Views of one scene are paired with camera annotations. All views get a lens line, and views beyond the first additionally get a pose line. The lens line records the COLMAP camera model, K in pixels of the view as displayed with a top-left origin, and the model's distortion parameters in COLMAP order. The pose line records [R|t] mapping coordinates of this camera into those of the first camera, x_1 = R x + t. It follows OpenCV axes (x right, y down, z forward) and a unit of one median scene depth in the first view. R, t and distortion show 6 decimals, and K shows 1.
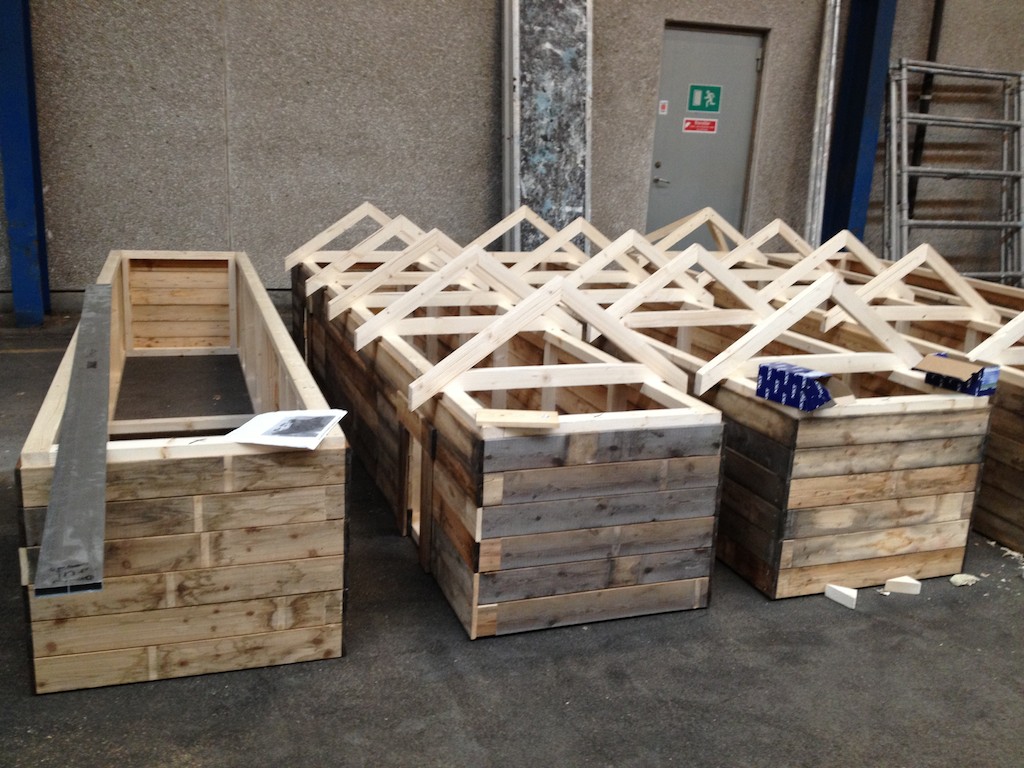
lens RADIAL K [[1013.9, 0, 512.0], [0, 1013.9, 384.0], [0, 0, 1]] dist [0.171167, -0.487440]
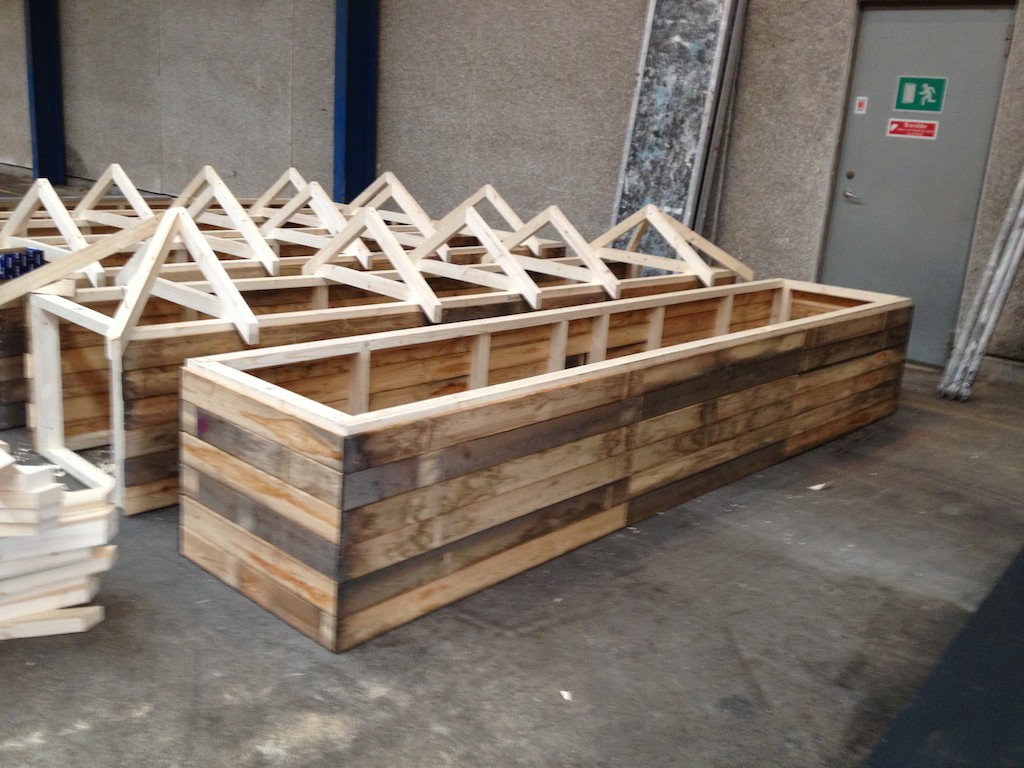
lens RADIAL K [[1013.9, 0, 512.0], [0, 1013.9, 384.0], [0, 0, 1]] dist [0.171167, -0.487440]
pose [[0.470897, 0.205868, -0.857831, 0.842012], [-0.262036, 0.961145, 0.086820, -0.062119], [0.842373, 0.183899, 0.506545, 0.438625]]
